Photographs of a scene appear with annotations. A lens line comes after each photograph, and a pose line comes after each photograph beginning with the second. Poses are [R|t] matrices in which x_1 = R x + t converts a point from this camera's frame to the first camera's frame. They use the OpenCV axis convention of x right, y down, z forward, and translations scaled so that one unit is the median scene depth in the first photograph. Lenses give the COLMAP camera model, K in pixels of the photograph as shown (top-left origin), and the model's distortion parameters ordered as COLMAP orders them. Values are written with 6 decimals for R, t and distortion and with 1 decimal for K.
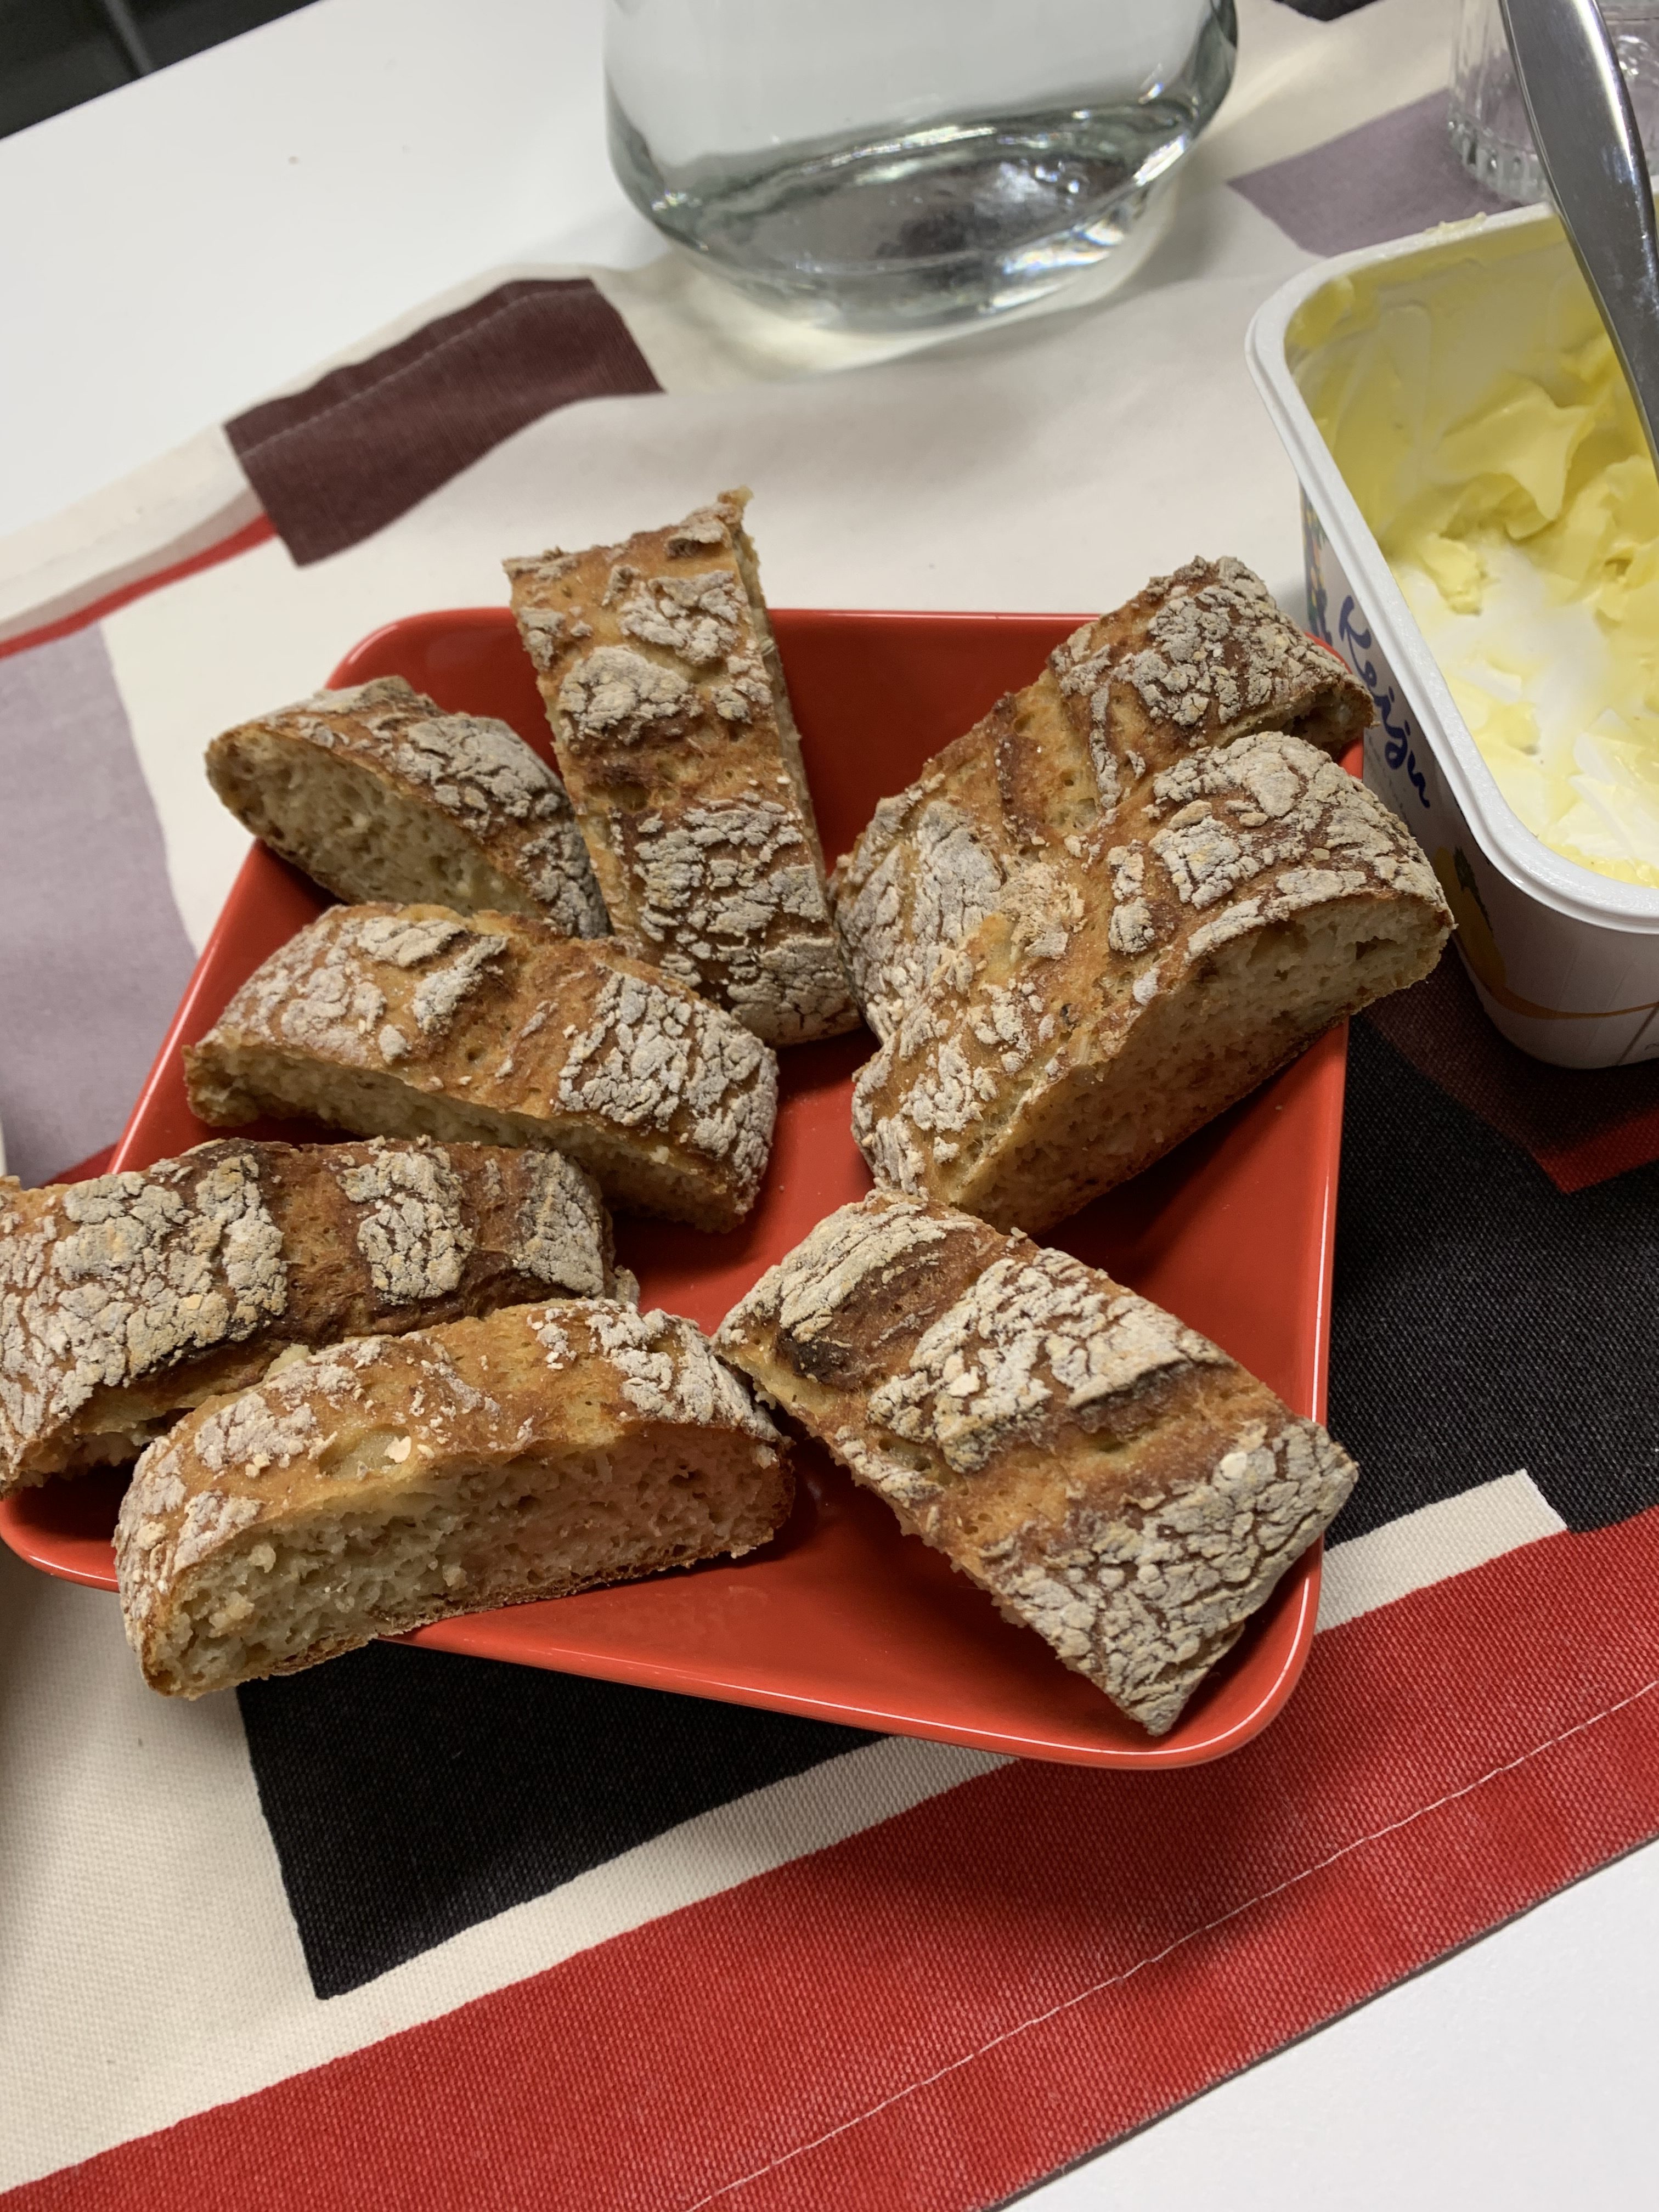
lens RADIAL K [[1679.4, 0, 829.8], [0, 1679.4, 1108.8], [0, 0, 1]] dist [-0.019285, 0.007698]
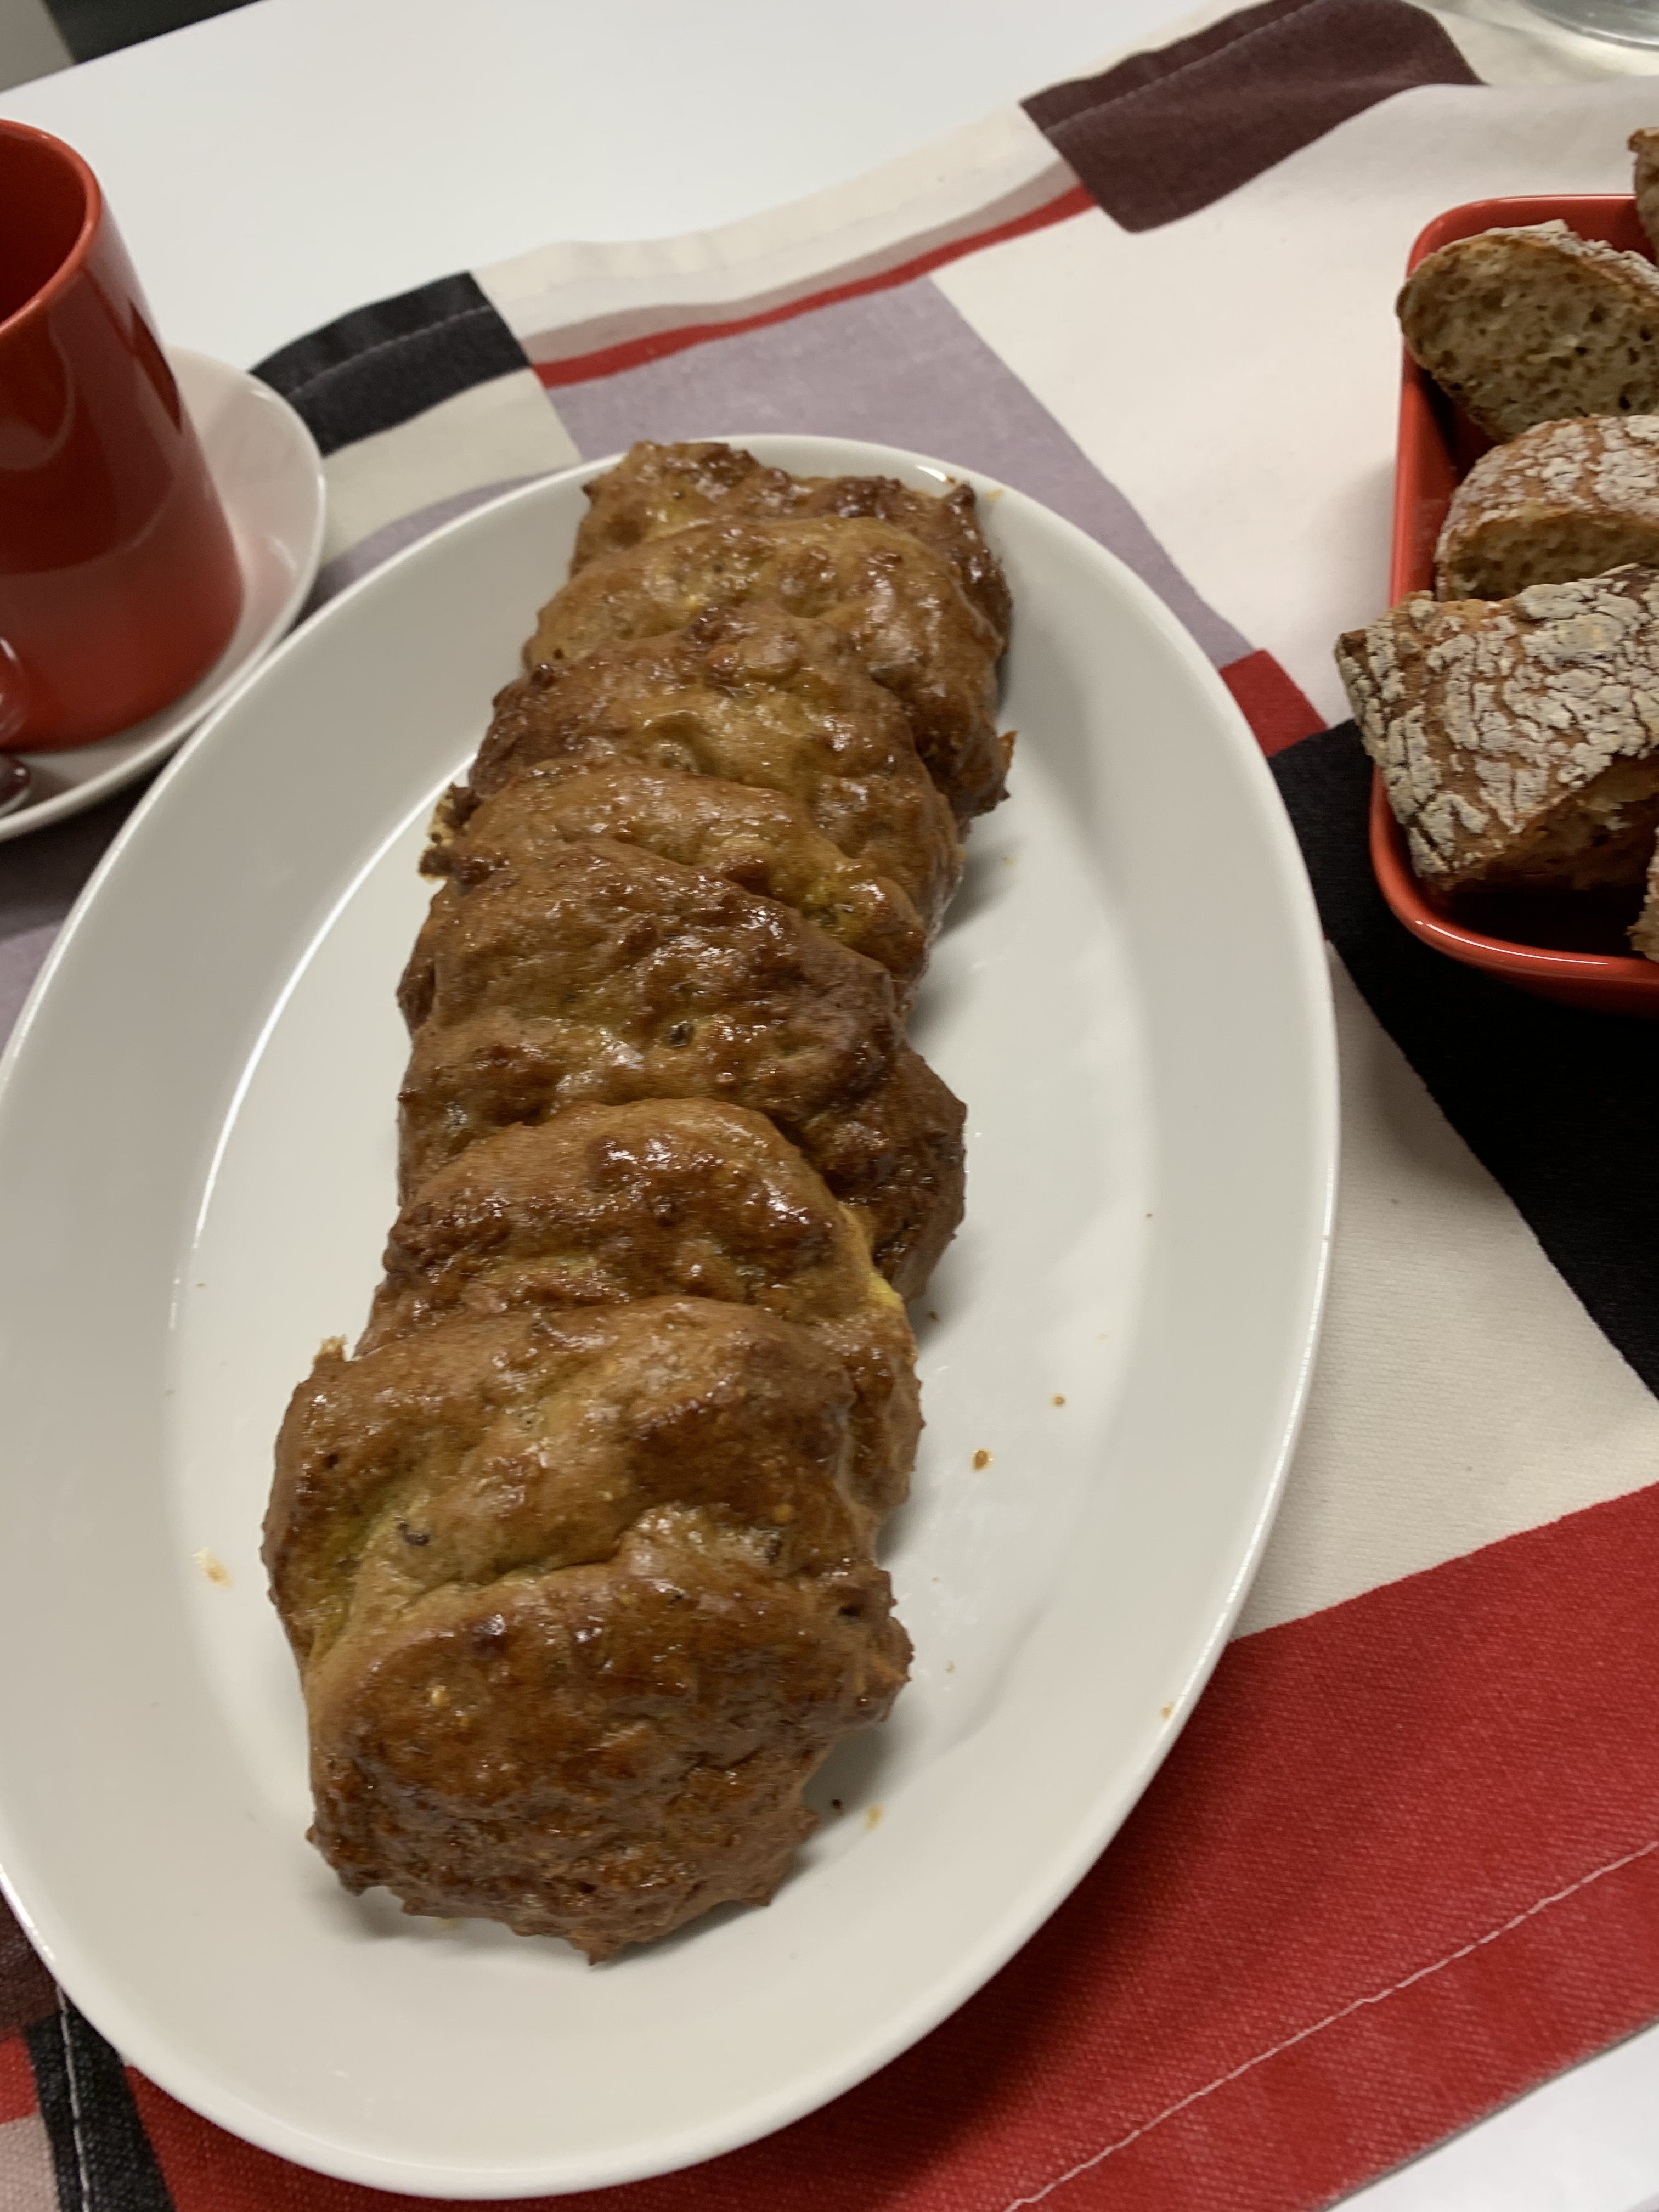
lens RADIAL K [[1679.4, 0, 831.6], [0, 1679.4, 1103.9], [0, 0, 1]] dist [-0.019285, 0.007698]
pose [[0.998647, 0.042154, 0.030449, -0.880551], [-0.042005, 0.999102, -0.005536, 0.379576], [-0.030655, 0.004249, 0.999521, -0.011935]]
